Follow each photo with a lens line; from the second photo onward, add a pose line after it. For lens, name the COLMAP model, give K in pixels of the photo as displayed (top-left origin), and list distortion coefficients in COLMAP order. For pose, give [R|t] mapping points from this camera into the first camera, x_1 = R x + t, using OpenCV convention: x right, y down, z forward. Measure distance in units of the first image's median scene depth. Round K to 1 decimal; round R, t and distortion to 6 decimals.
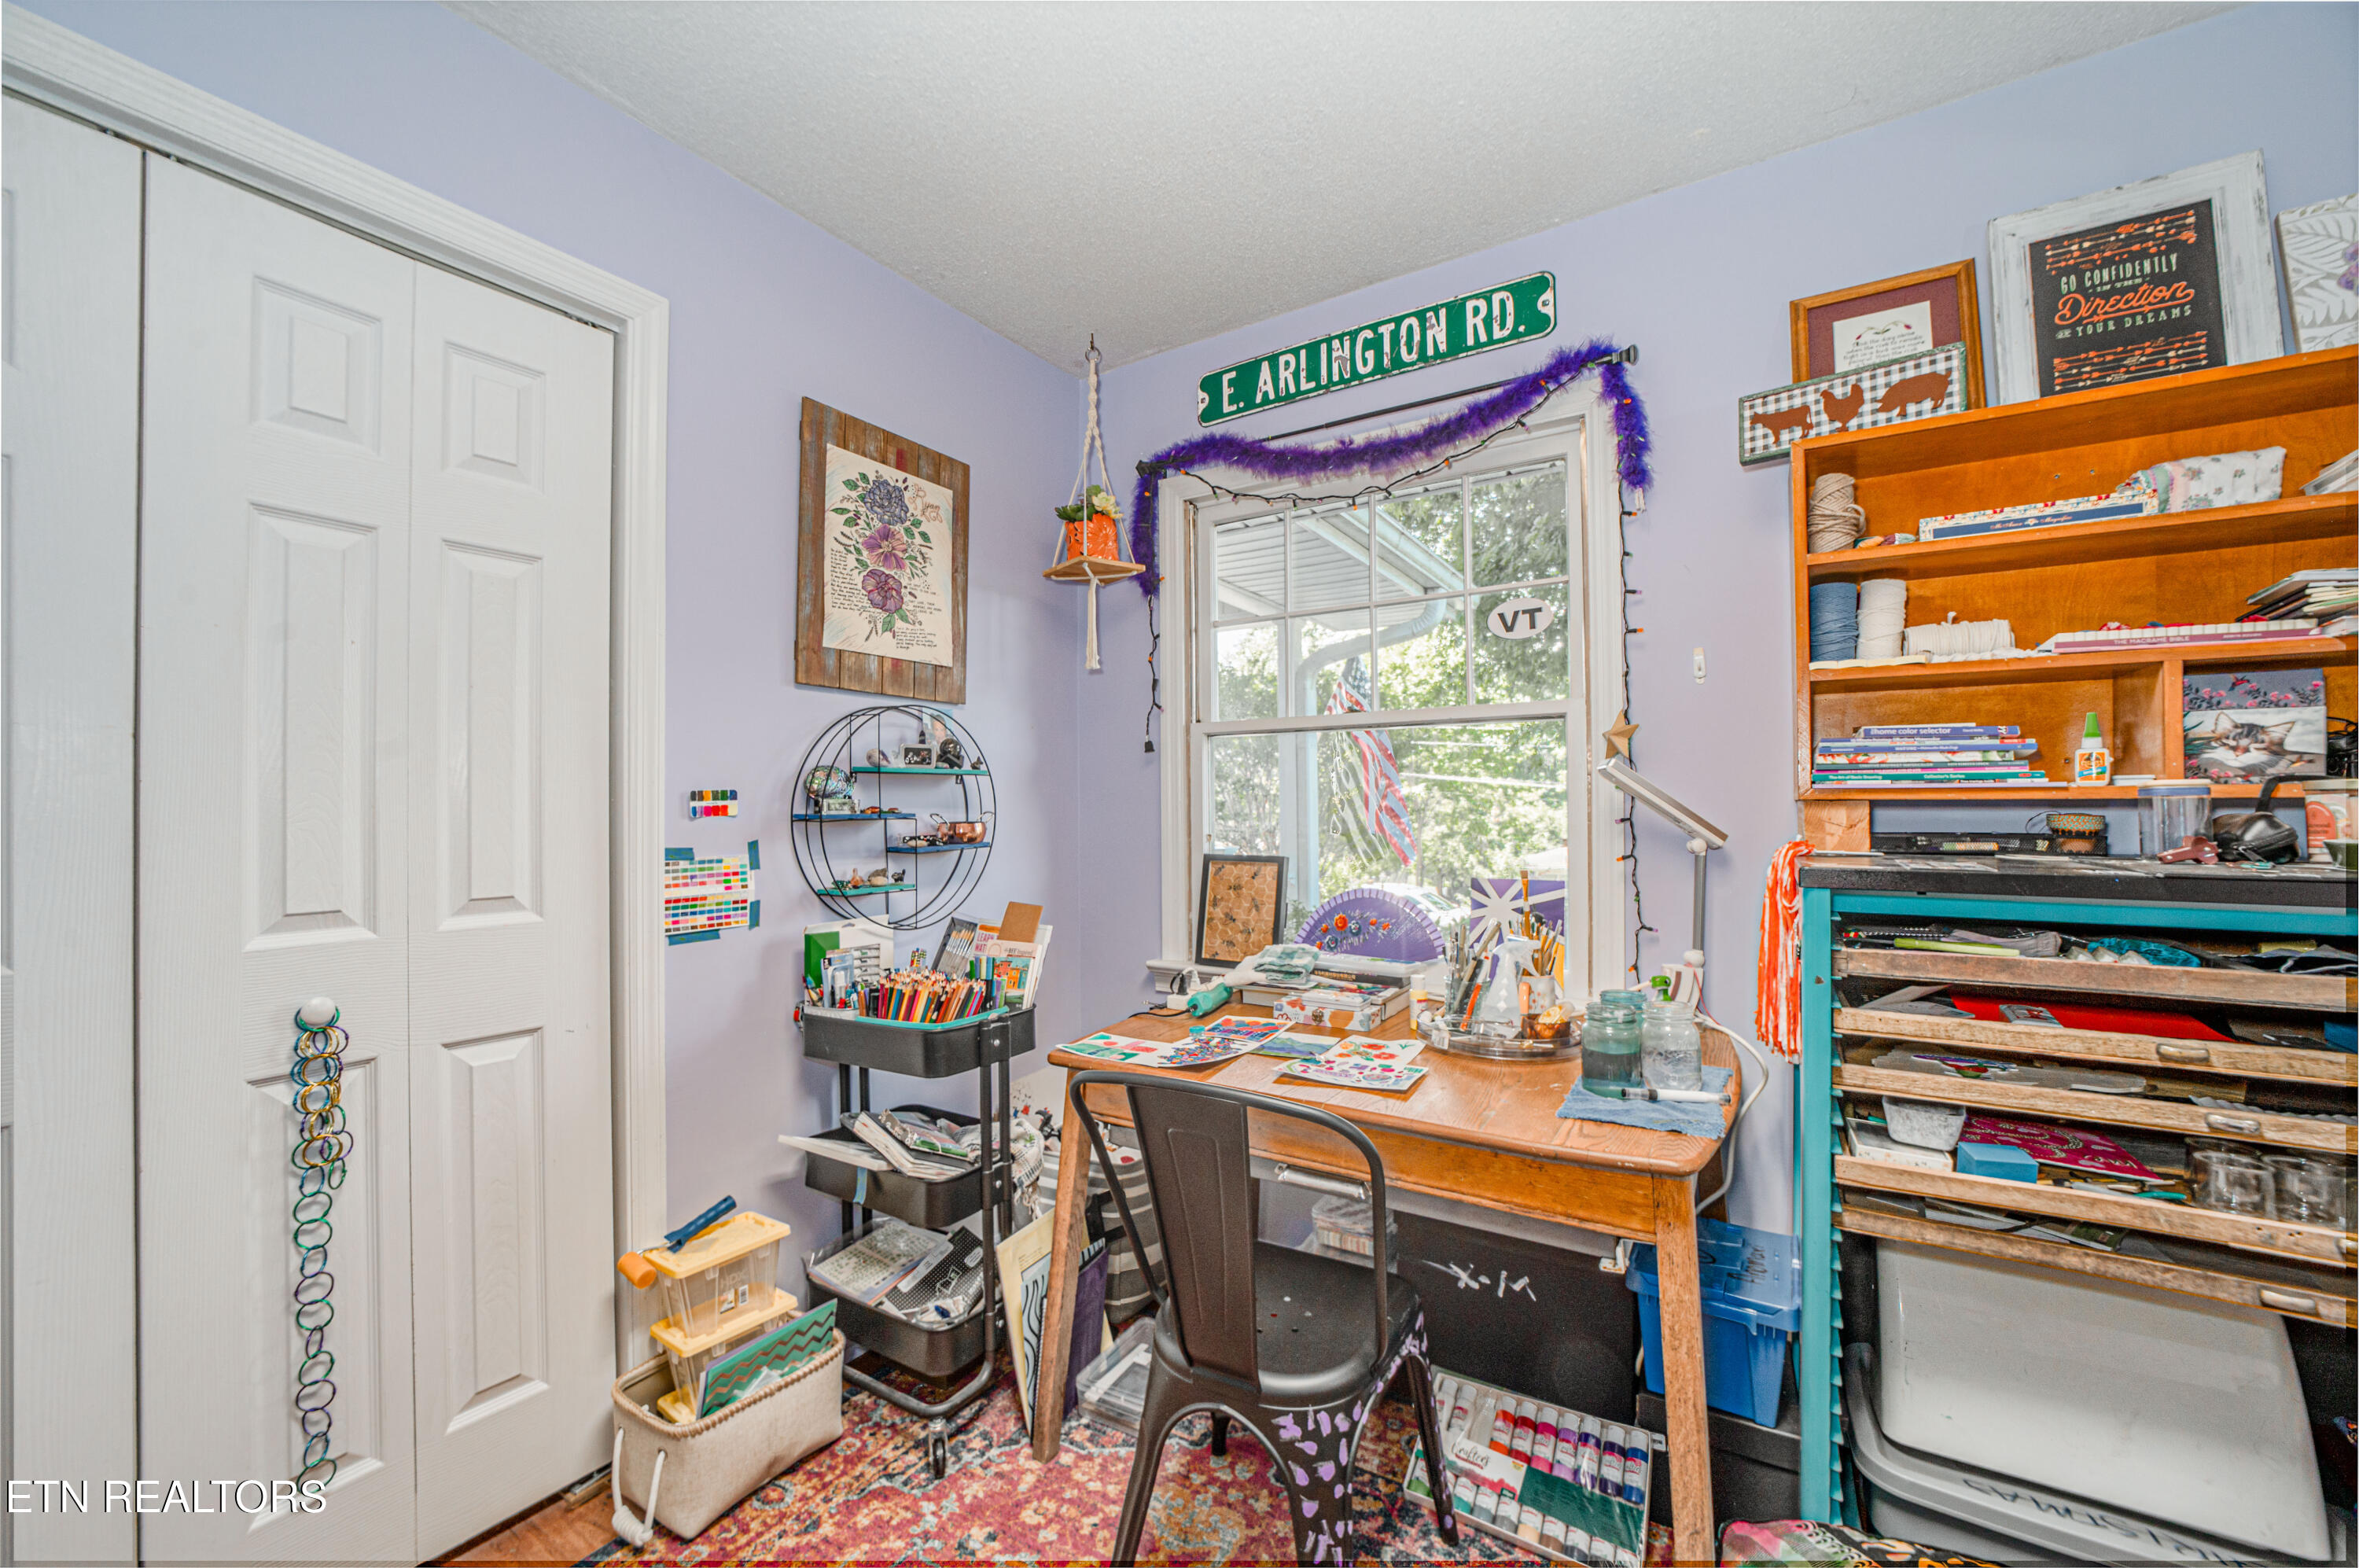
lens RADIAL K [[913.1, 0, 1178.0], [0, 913.1, 794.5], [0, 0, 1]] dist [-0.035260, 0.008460]
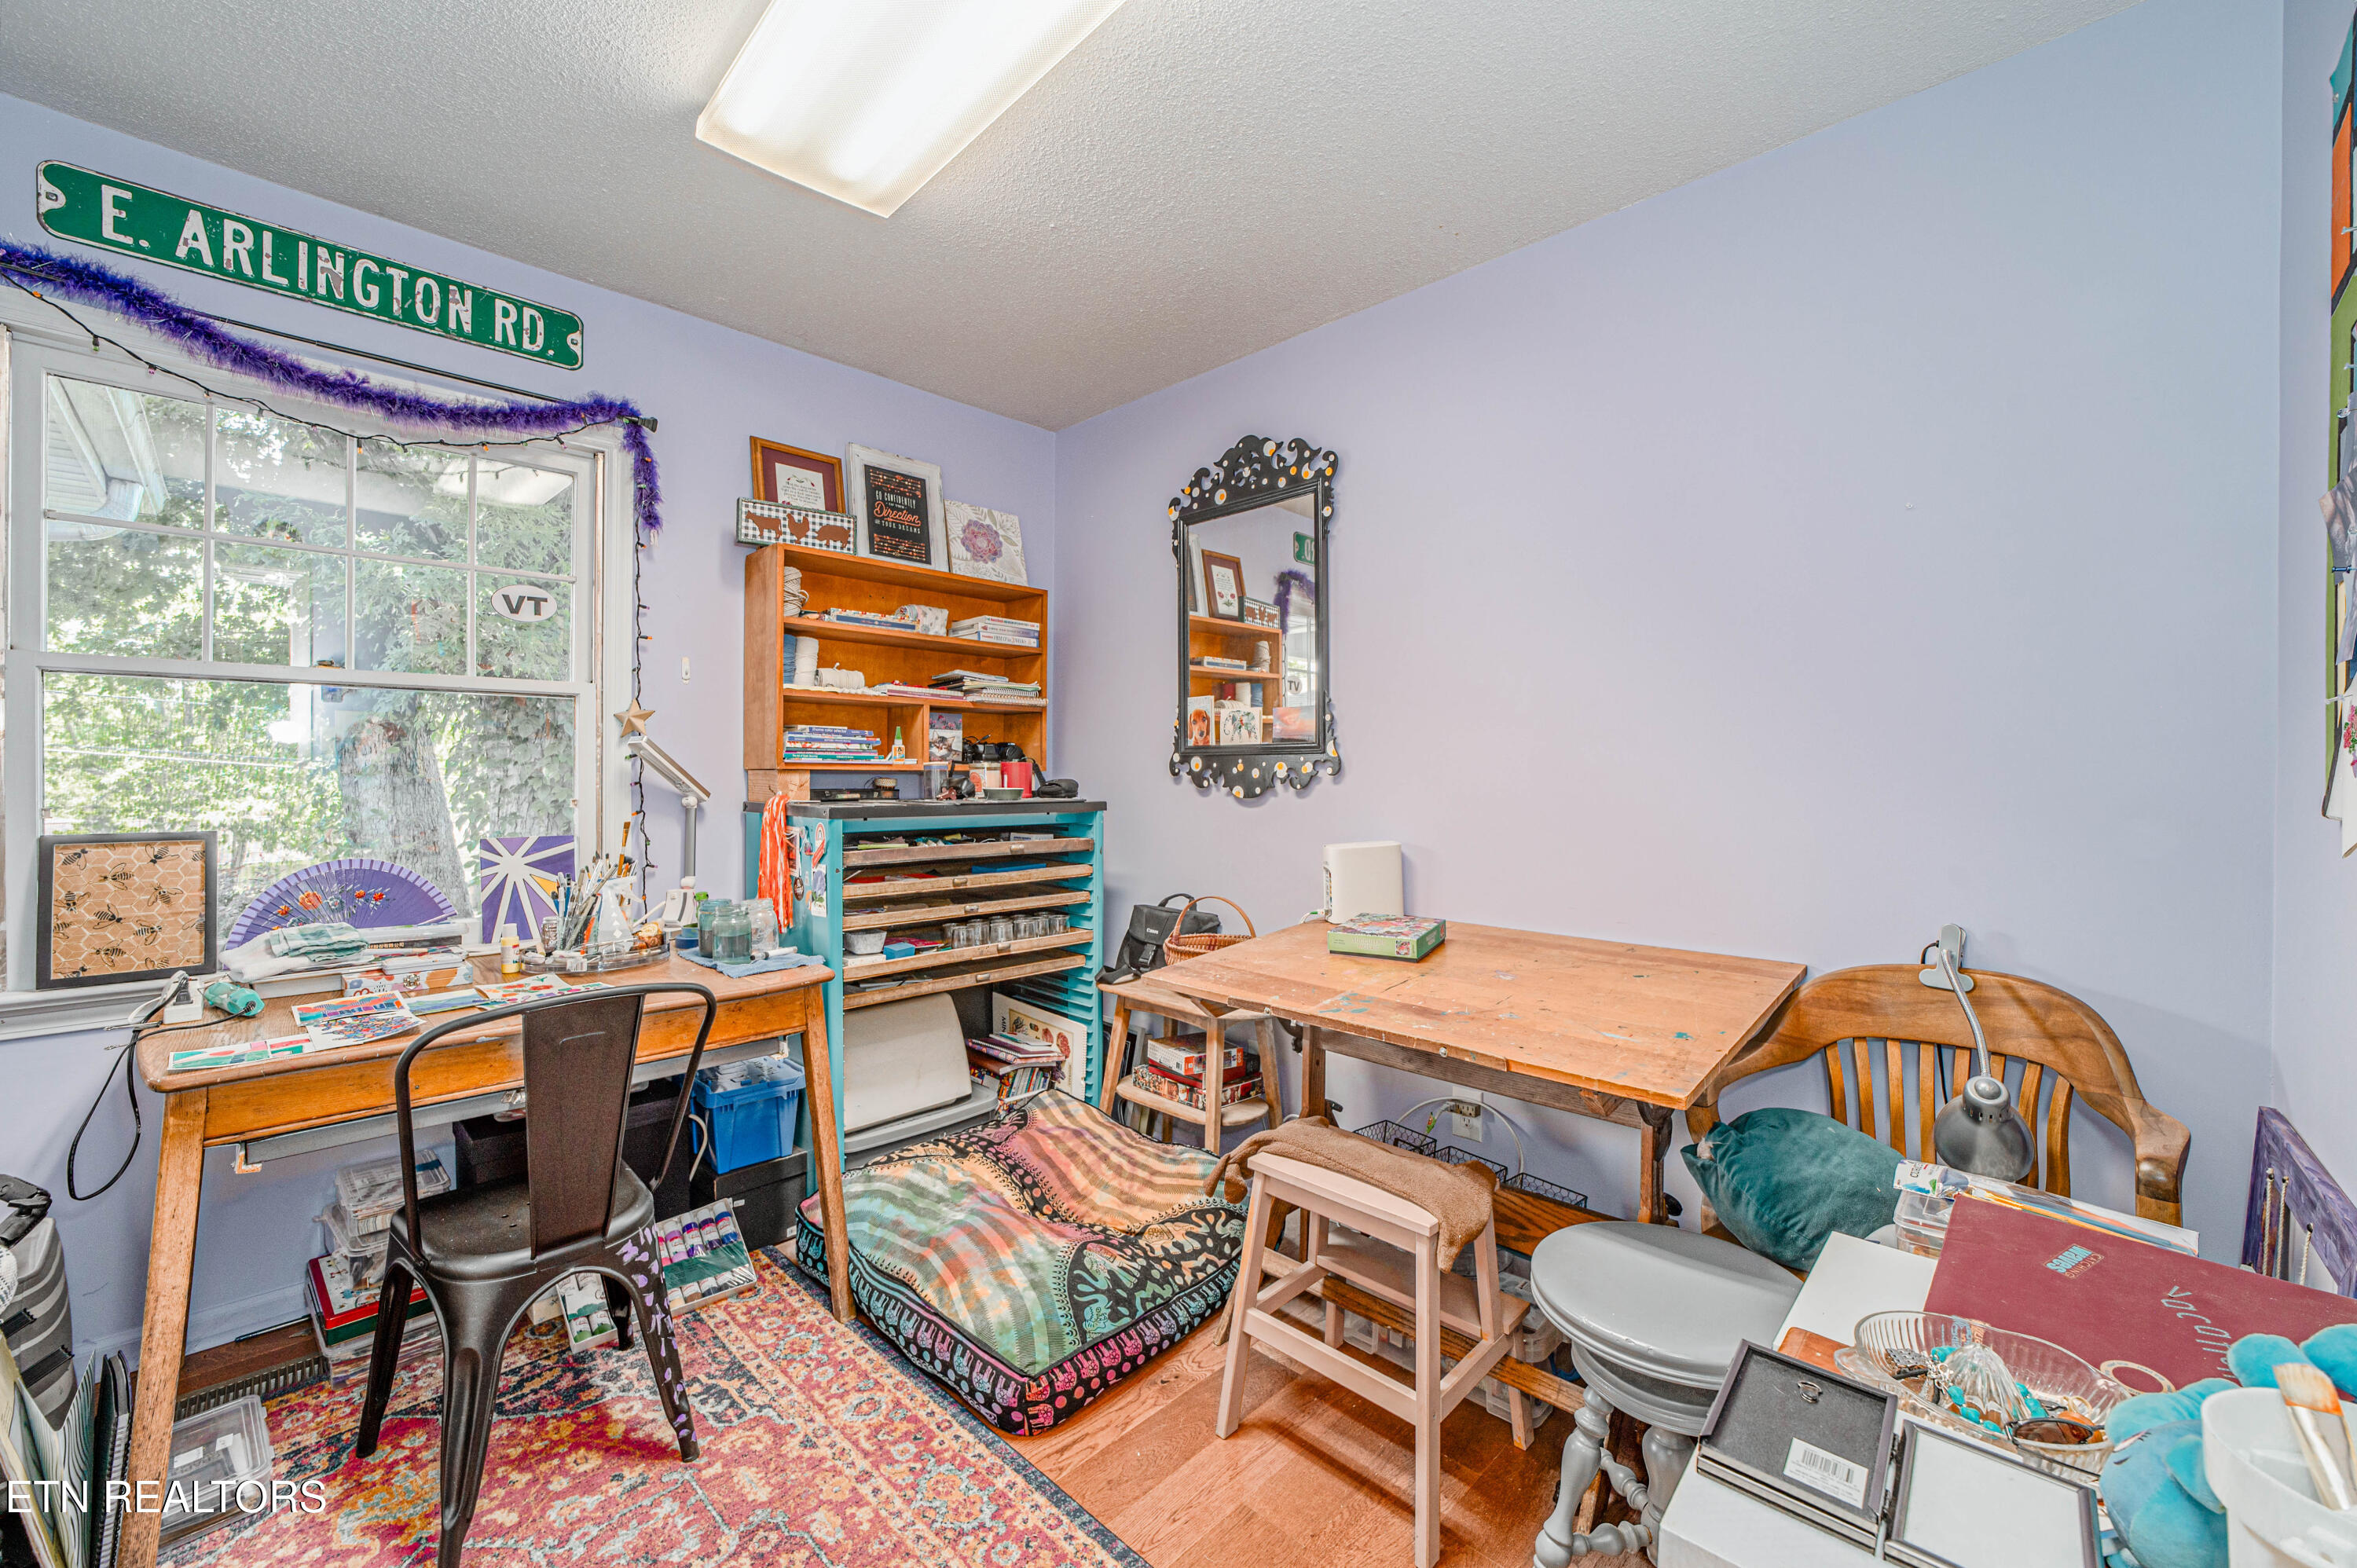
lens RADIAL K [[912.3, 0, 1177.0], [0, 912.3, 794.5], [0, 0, 1]] dist [-0.035260, 0.008460]
pose [[0.197263, -0.016471, 0.980212, -0.660672], [-0.015645, 0.999679, 0.019947, 0.006961], [-0.980226, -0.019270, 0.196942, -0.008276]]
